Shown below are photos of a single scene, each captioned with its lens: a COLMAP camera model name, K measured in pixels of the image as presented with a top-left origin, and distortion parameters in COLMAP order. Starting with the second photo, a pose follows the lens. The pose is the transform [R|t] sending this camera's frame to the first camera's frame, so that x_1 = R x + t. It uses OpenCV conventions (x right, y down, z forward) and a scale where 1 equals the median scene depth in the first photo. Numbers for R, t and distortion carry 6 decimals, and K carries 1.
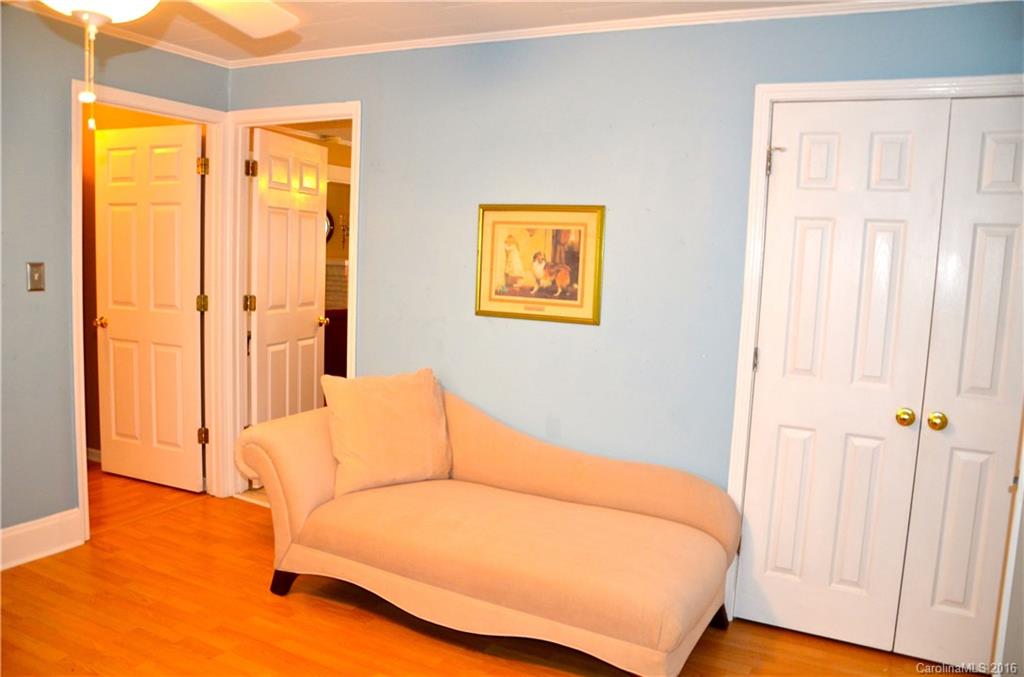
lens RADIAL K [[797.2, 0, 512.0], [0, 797.2, 338.5], [0, 0, 1]] dist [-0.103653, 0.003412]
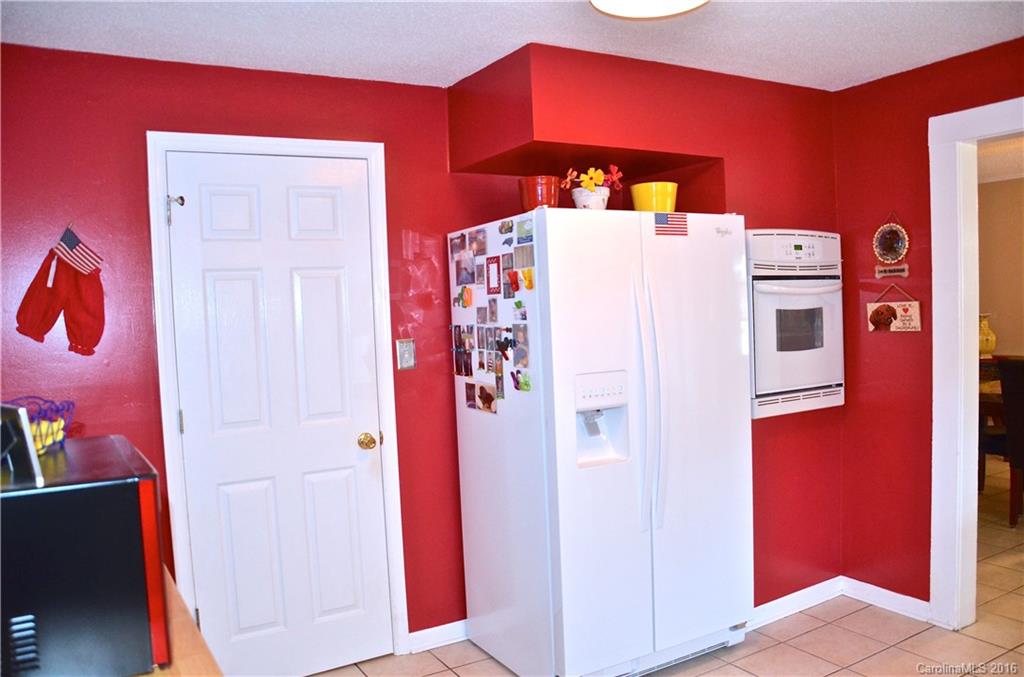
lens RADIAL K [[797.2, 0, 512.0], [0, 797.2, 338.5], [0, 0, 1]] dist [-0.103653, 0.003412]
pose [[0.518111, -0.112125, 0.847932, -0.281863], [0.159546, 0.986639, 0.032979, -0.041926], [-0.840301, 0.118198, 0.529078, 0.174954]]
